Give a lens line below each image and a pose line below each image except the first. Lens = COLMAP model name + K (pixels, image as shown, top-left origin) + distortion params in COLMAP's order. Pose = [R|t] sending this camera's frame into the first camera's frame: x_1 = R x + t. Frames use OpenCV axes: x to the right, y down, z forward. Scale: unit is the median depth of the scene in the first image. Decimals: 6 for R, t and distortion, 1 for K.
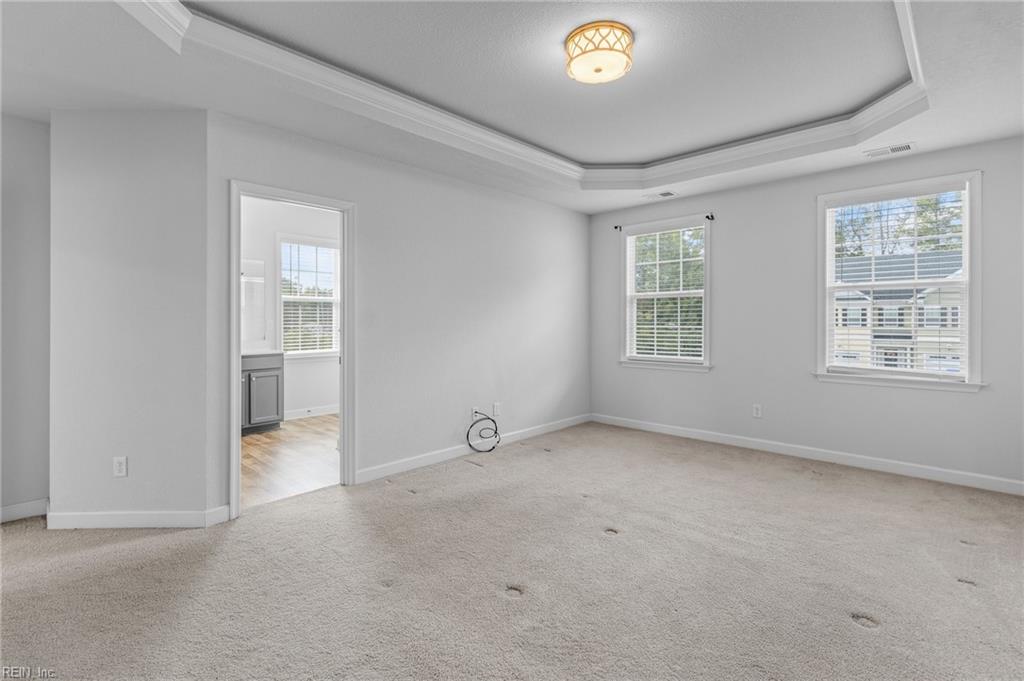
lens RADIAL K [[486.5, 0, 516.0], [0, 486.5, 319.2], [0, 0, 1]] dist [0.080301, -0.000145]
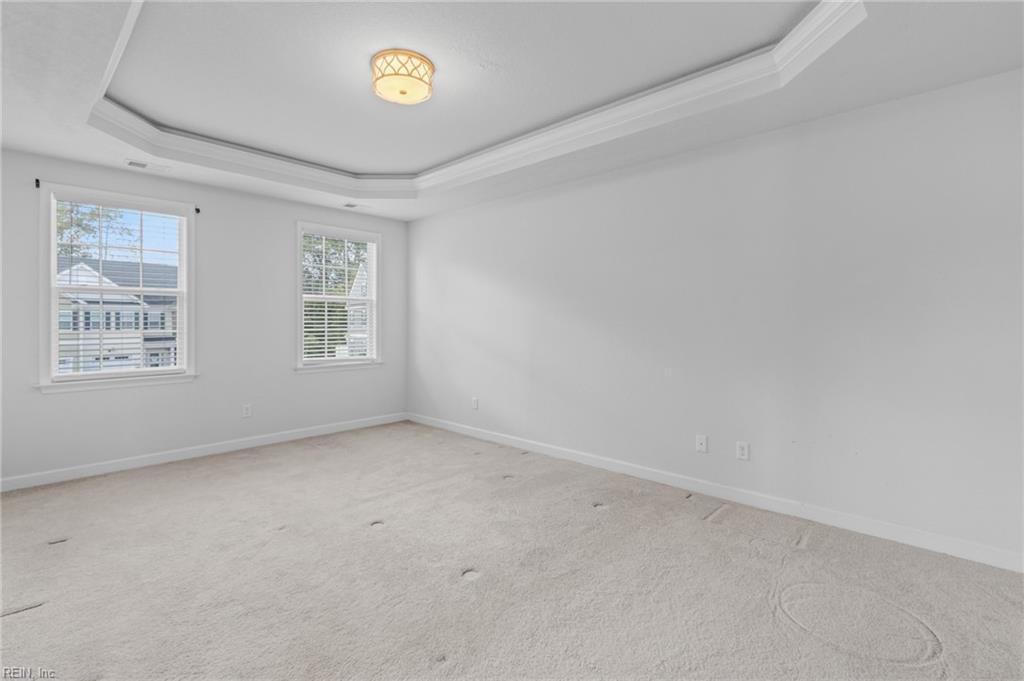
lens RADIAL K [[473.8, 0, 508.1], [0, 473.8, 324.0], [0, 0, 1]] dist [0.000342, -0.000309]
pose [[0.022900, -0.000596, 0.999738, -0.261243], [-0.000455, 1.000000, 0.000606, 0.001260], [-0.999738, -0.000469, 0.022899, 0.227670]]
